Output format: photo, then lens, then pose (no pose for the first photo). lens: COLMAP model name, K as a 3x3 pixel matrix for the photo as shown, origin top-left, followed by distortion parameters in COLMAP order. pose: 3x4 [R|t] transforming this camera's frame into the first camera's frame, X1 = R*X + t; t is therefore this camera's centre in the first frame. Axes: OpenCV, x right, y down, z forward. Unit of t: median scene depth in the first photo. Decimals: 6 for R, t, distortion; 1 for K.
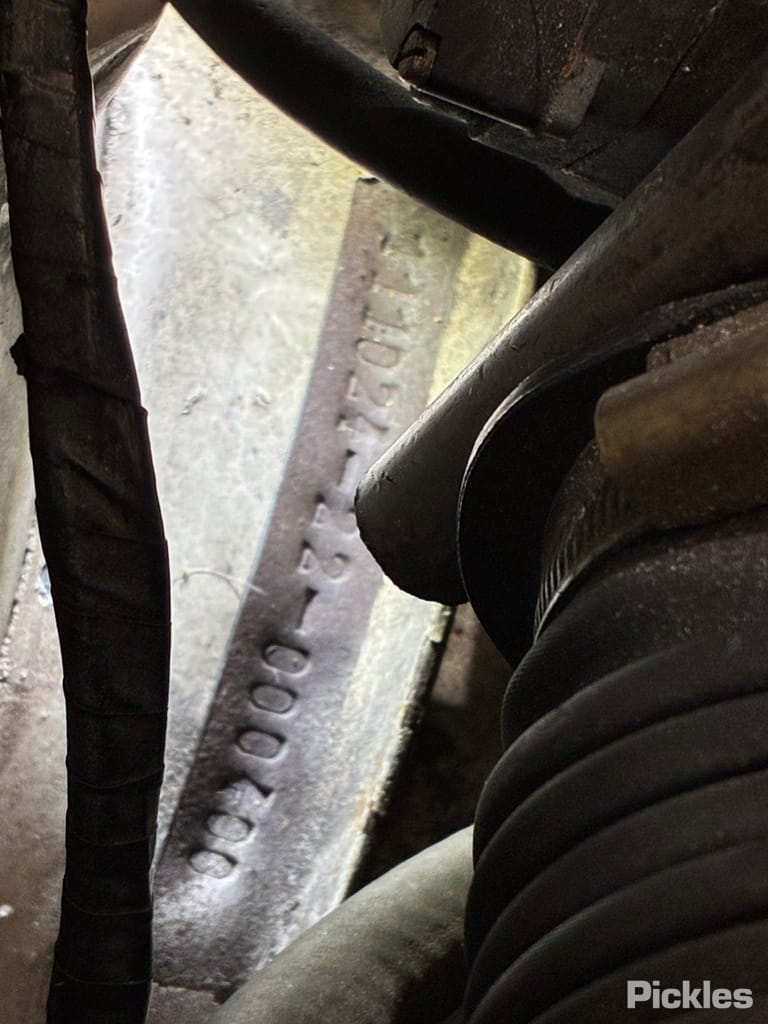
lens RADIAL K [[2970.4, 0, 383.3], [0, 2970.4, 511.6], [0, 0, 1]] dist [0.266919, 0.000000]
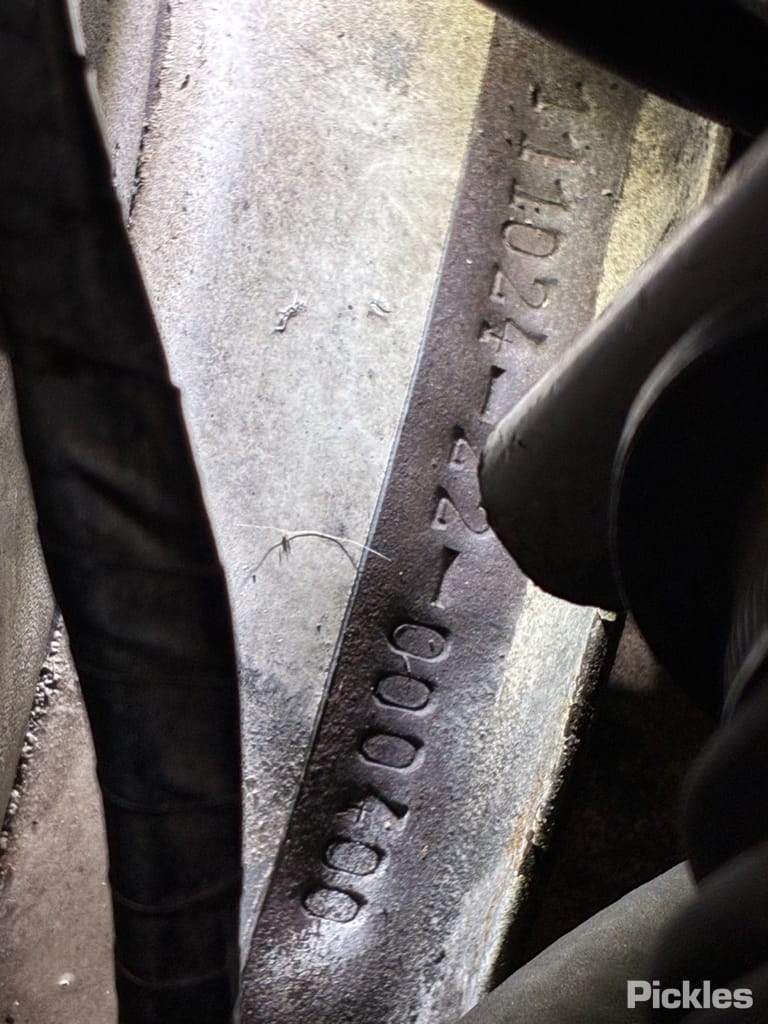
lens RADIAL K [[2970.4, 0, 385.3], [0, 2970.4, 512.2], [0, 0, 1]] dist [0.266919, 0.000000]
pose [[0.996657, -0.026548, -0.077264, 0.019659], [0.031288, 0.997659, 0.060806, -0.031970], [0.075469, -0.063020, 0.995155, 0.225364]]
